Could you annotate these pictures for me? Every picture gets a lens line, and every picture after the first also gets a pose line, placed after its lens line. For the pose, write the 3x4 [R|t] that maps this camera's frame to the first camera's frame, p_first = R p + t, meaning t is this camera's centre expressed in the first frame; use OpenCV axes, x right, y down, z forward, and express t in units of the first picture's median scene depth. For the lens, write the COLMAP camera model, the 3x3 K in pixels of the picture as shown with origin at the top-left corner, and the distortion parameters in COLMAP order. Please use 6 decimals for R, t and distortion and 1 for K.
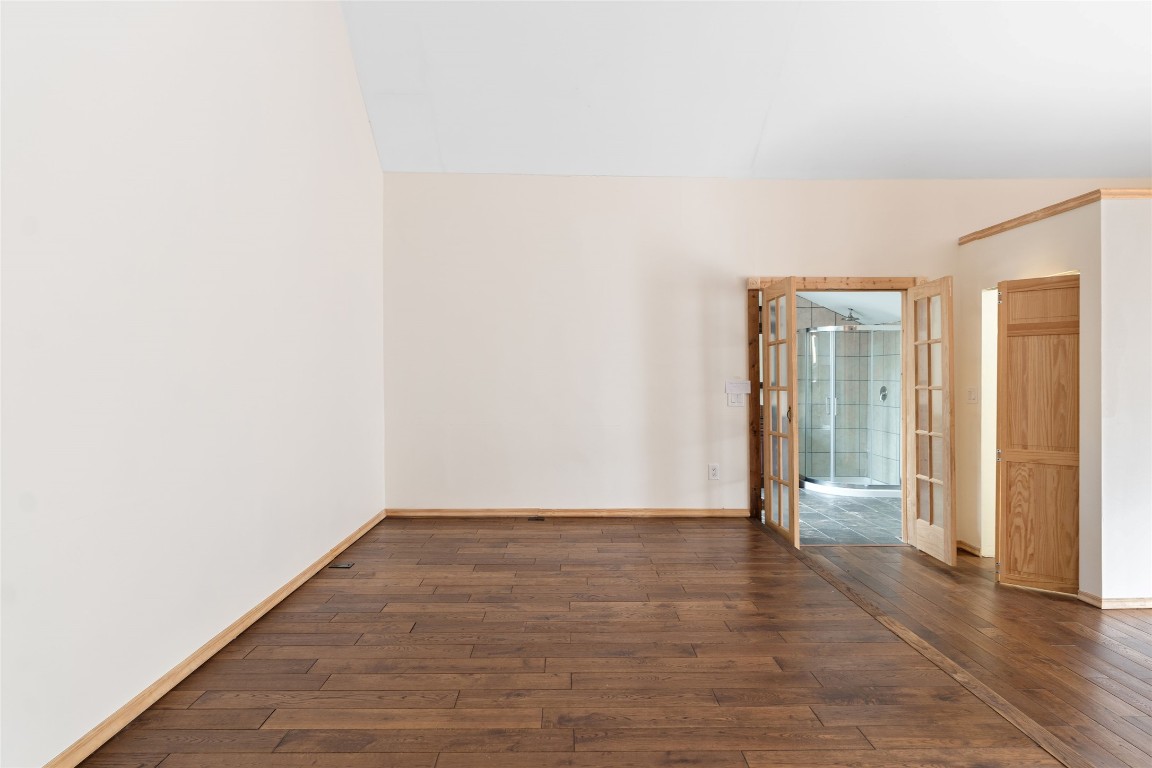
lens RADIAL K [[622.3, 0, 542.6], [0, 622.3, 377.0], [0, 0, 1]] dist [-0.000022, 0.000214]
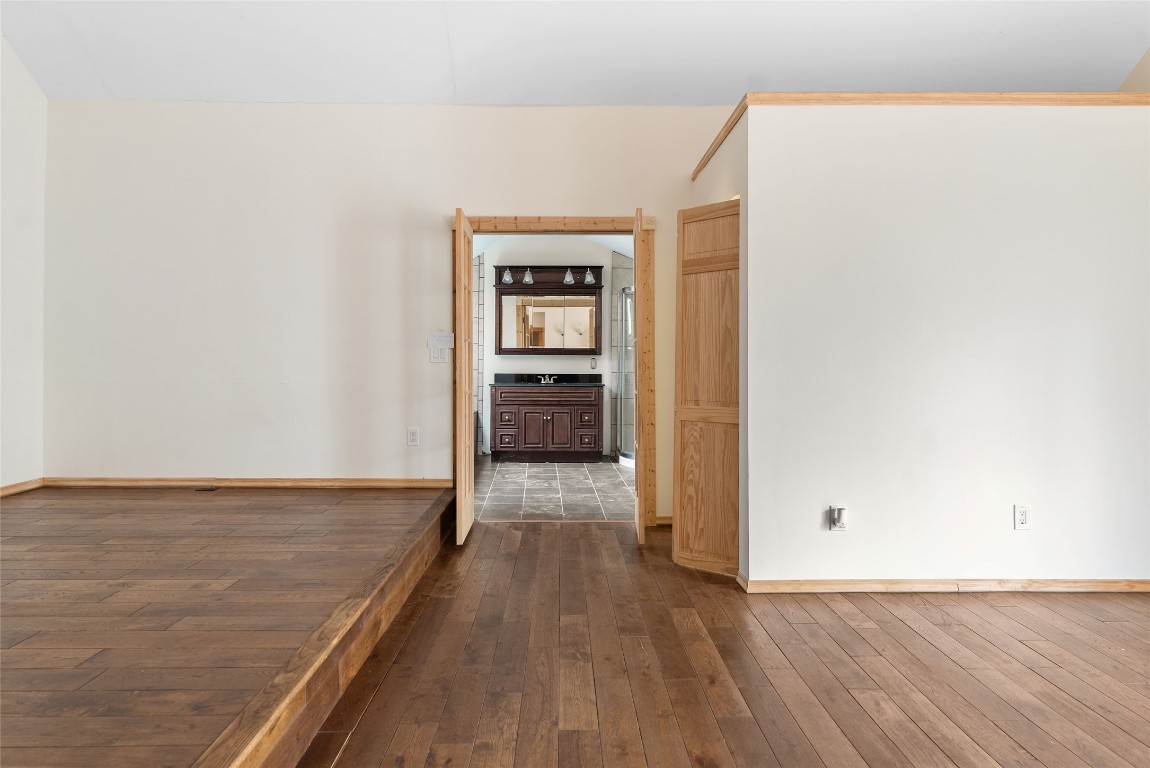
lens RADIAL K [[621.2, 0, 540.1], [0, 621.2, 359.2], [0, 0, 1]] dist [-0.000022, 0.000214]
pose [[0.999949, 0.002064, -0.009886, 0.566159], [-0.002145, 0.999964, -0.008188, 0.059694], [0.009868, 0.008208, 0.999918, 0.145173]]
